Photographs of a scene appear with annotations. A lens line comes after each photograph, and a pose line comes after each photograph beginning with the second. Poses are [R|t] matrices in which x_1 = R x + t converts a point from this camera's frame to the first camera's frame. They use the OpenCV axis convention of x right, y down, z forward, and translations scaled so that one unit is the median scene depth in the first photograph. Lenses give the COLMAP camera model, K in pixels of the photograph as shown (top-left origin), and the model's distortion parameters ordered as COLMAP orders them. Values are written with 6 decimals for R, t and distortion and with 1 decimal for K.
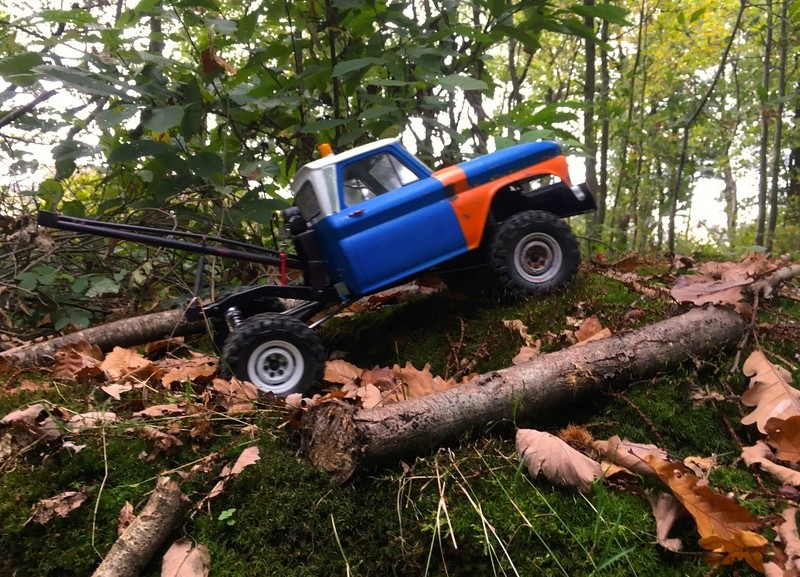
lens RADIAL K [[673.3, 0, 393.5], [0, 673.3, 289.7], [0, 0, 1]] dist [0.057835, -0.035801]
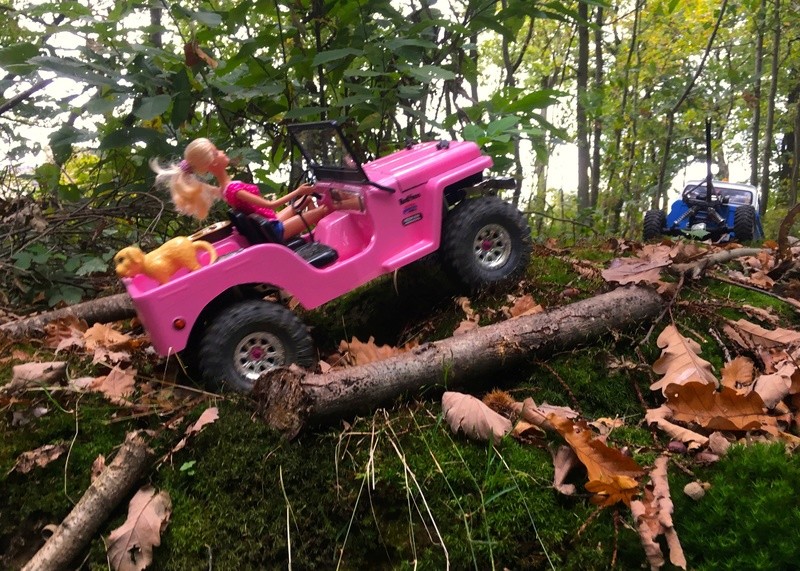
lens RADIAL K [[673.3, 0, 401.7], [0, 673.3, 279.4], [0, 0, 1]] dist [0.057835, -0.035801]
pose [[0.999990, 0.004079, -0.002082, 0.091834], [-0.004052, 0.999909, 0.012857, 0.001931], [0.002135, -0.012849, 0.999915, -0.107181]]
